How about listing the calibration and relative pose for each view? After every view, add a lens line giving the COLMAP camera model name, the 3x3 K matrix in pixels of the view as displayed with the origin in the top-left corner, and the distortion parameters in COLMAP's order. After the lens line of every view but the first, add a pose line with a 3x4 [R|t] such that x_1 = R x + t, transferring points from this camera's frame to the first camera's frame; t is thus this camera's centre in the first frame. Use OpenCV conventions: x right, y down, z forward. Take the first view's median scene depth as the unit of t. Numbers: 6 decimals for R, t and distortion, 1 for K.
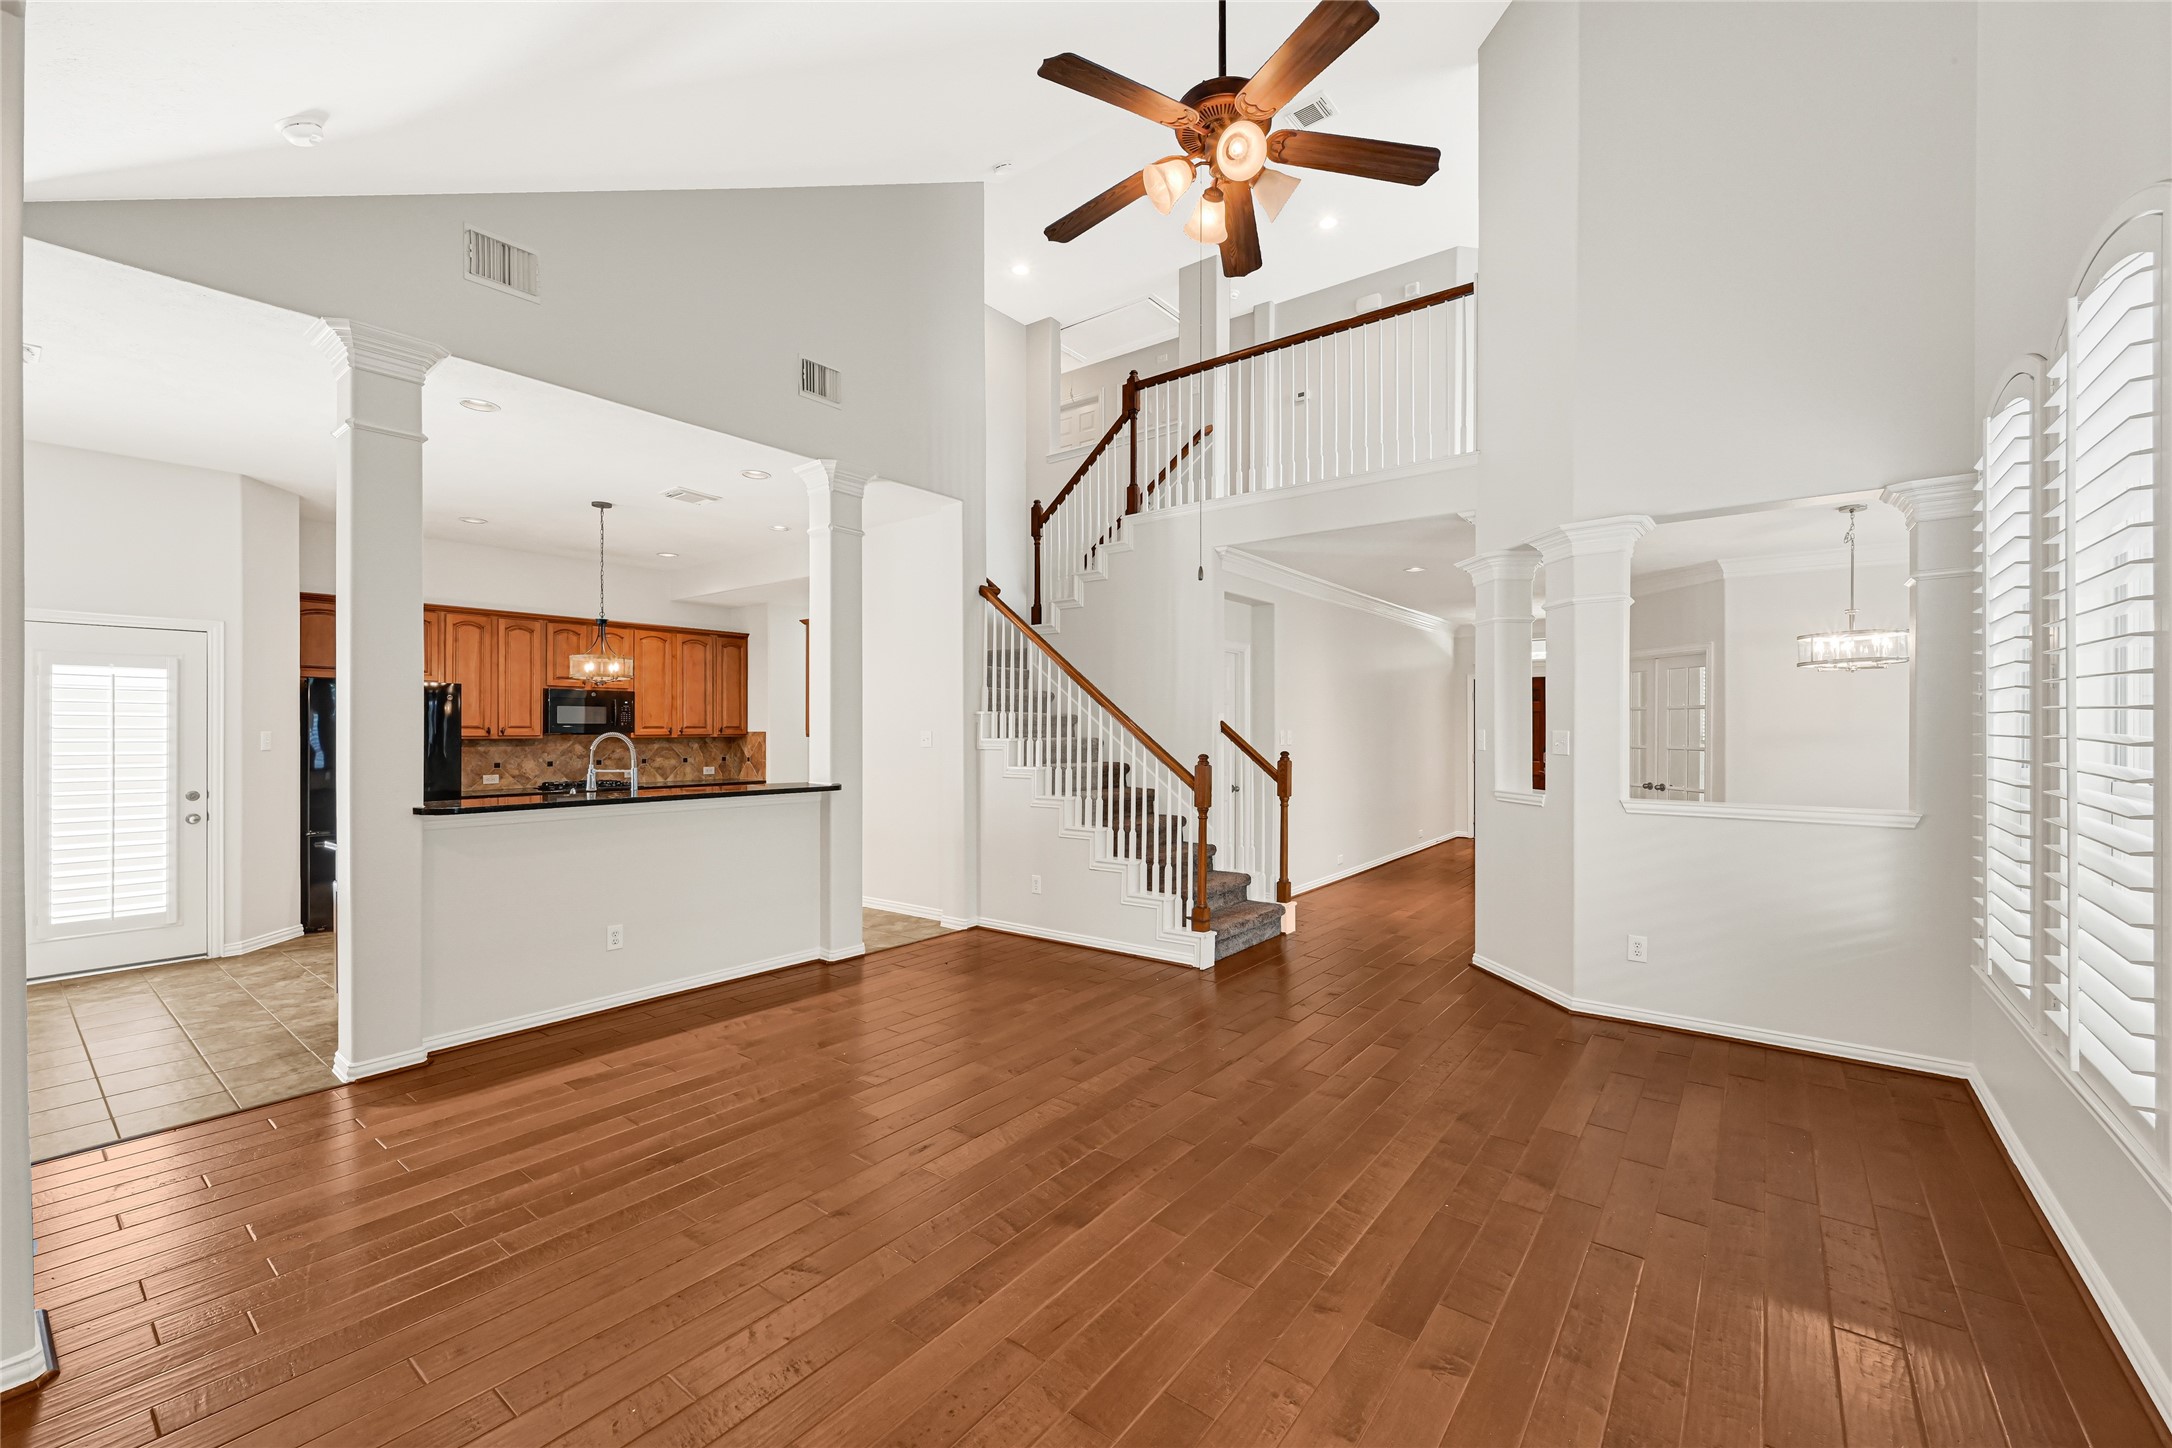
lens RADIAL K [[874.2, 0, 1090.6], [0, 874.2, 732.3], [0, 0, 1]] dist [0.002569, 0.000273]
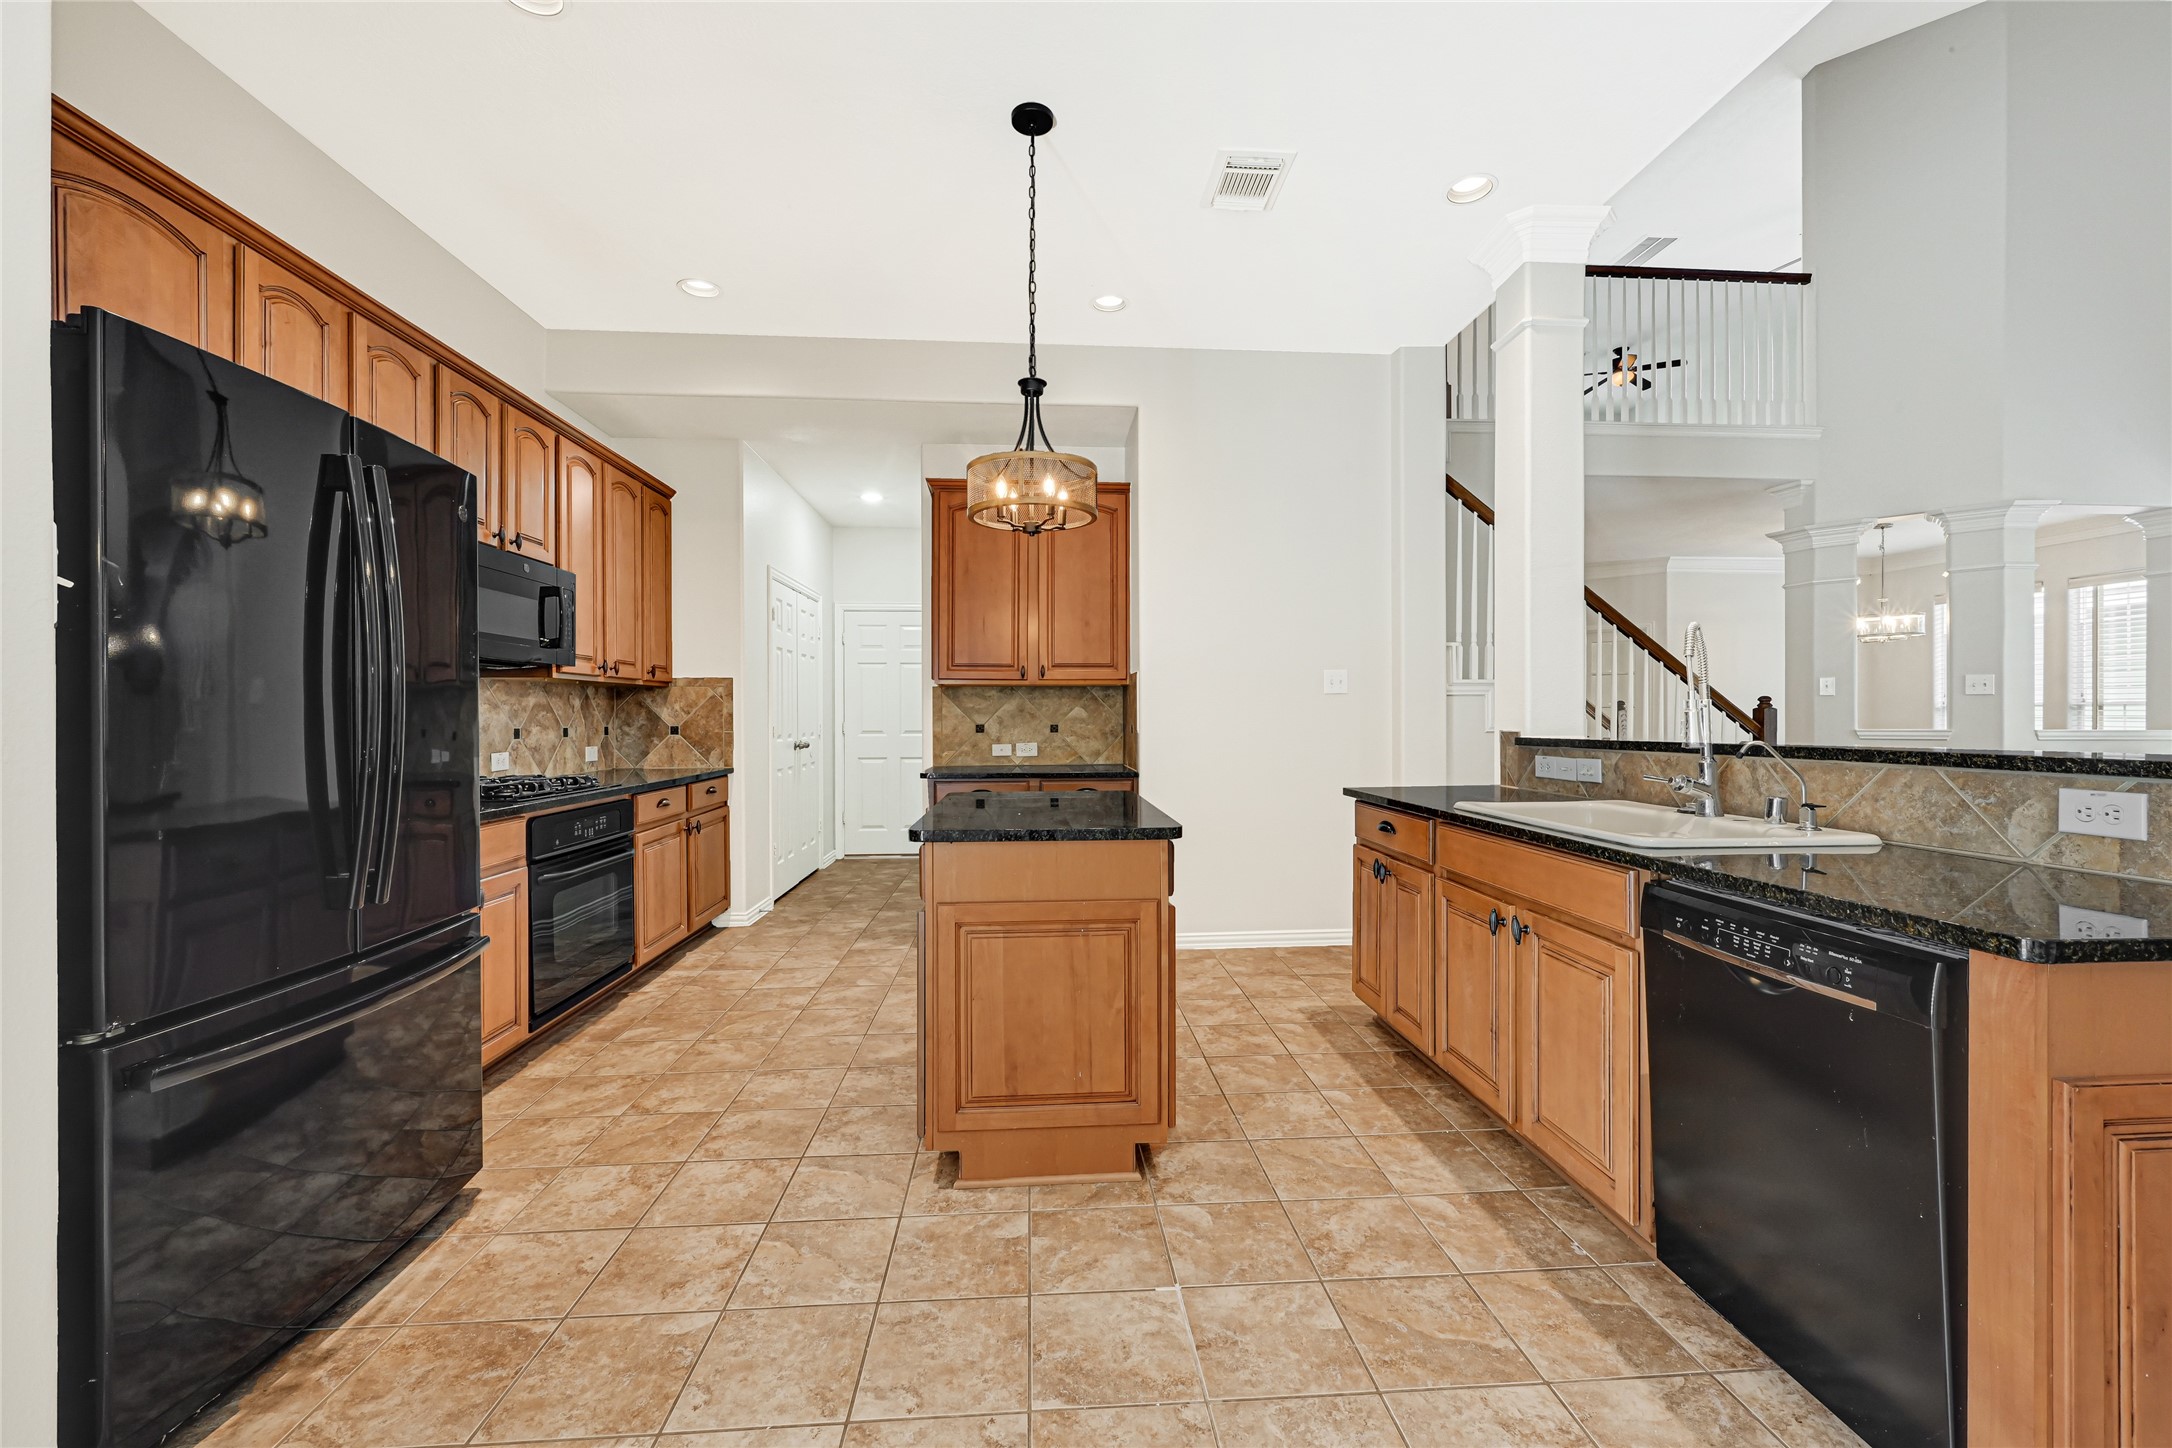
lens RADIAL K [[881.1, 0, 1096.6], [0, 881.1, 722.8], [0, 0, 1]] dist [0.000689, -0.000033]
pose [[0.743068, -0.006998, 0.669180, -0.663101], [0.005230, 0.999976, 0.004651, 0.030174], [-0.669196, 0.000044, 0.743086, 0.521641]]
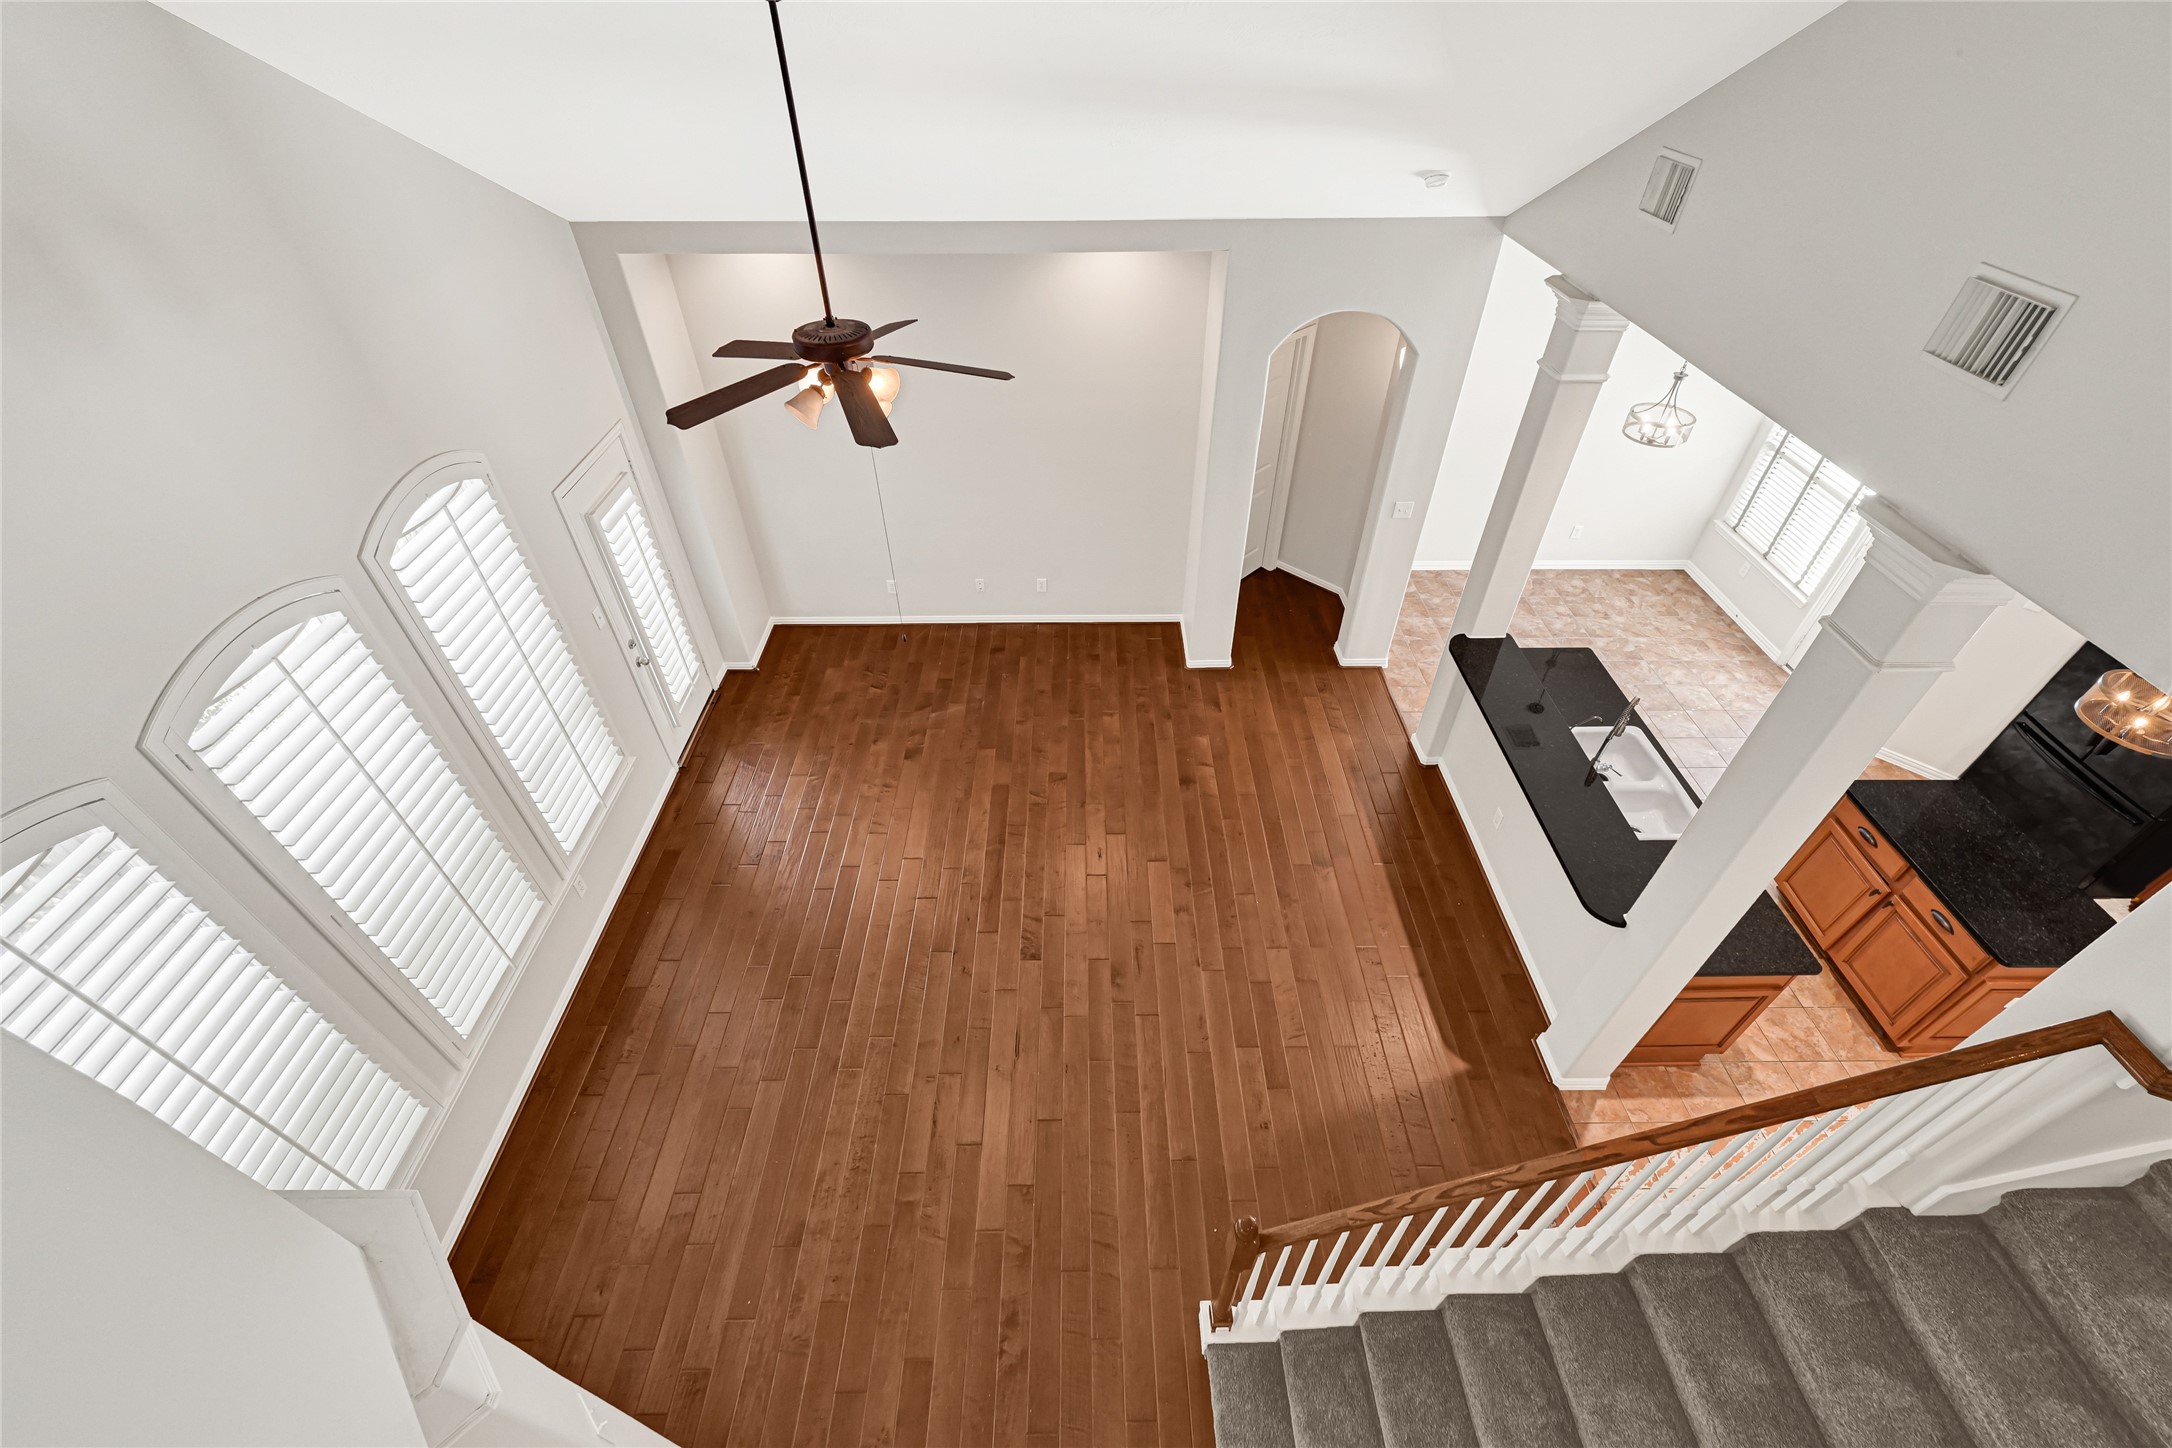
lens RADIAL K [[874.2, 0, 1090.6], [0, 874.2, 732.3], [0, 0, 1]] dist [0.002569, 0.000273]
pose [[-0.783538, 0.421785, -0.456252, 0.217671], [-0.000285, 0.734055, 0.679090, -0.372179], [0.621344, 0.532223, -0.575039, 0.720248]]
